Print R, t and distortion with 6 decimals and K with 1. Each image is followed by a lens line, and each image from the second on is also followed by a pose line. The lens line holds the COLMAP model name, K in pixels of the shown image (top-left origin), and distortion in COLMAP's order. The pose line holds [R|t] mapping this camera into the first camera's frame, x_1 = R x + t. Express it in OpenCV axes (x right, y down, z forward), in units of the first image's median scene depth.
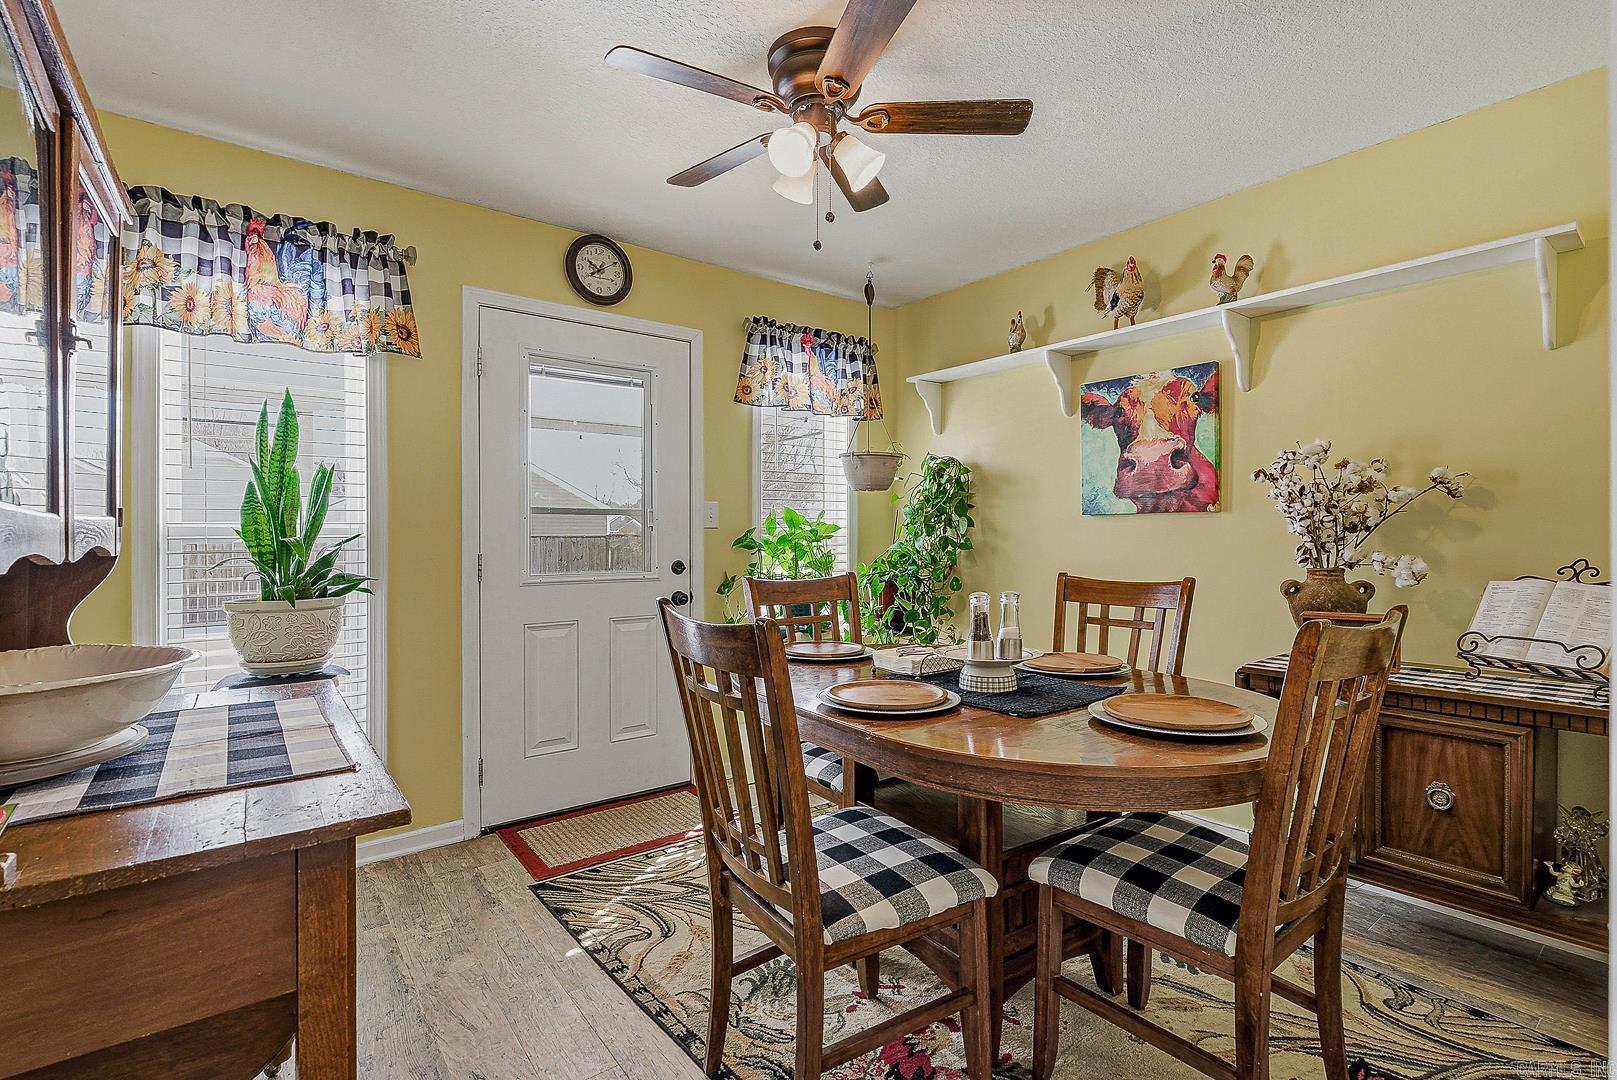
lens RADIAL K [[758.1, 0, 812.1], [0, 758.1, 543.2], [0, 0, 1]] dist [-0.001789, 0.000087]
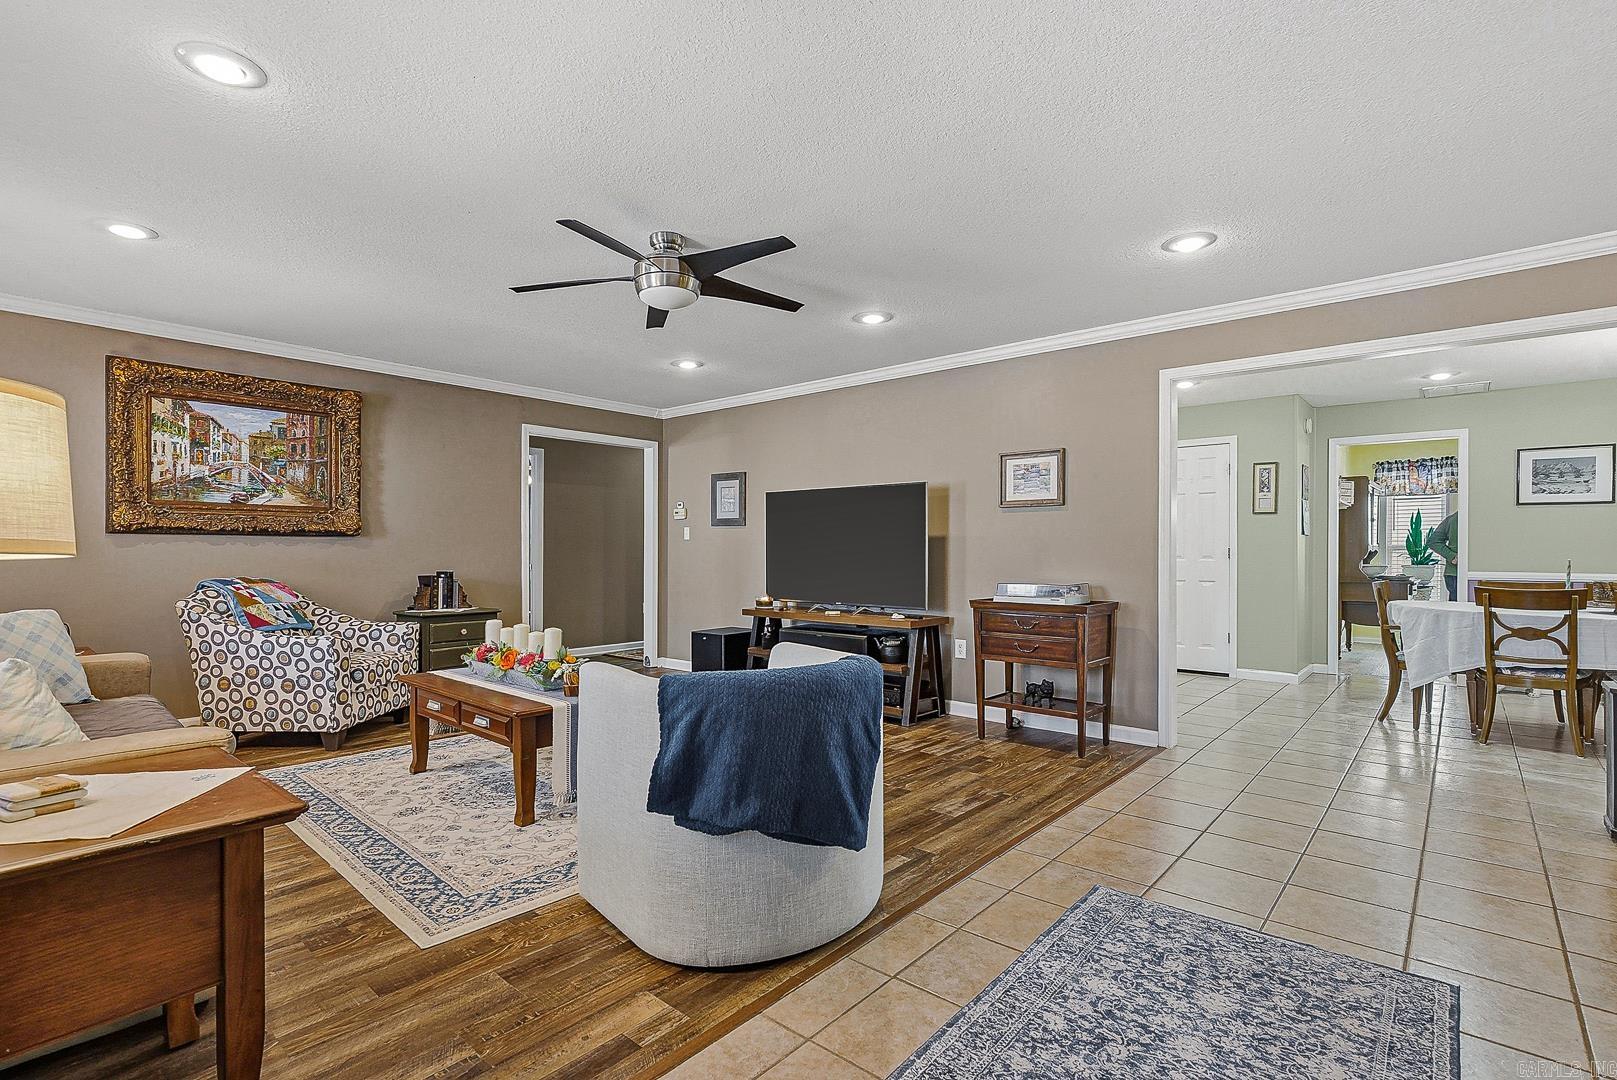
lens RADIAL K [[758.1, 0, 812.4], [0, 758.1, 546.2], [0, 0, 1]] dist [-0.001789, 0.000087]
pose [[0.202450, 0.001411, -0.979292, 2.314362], [-0.006900, 0.999976, 0.000015, 0.002049], [0.979268, 0.006754, 0.202455, -2.634311]]
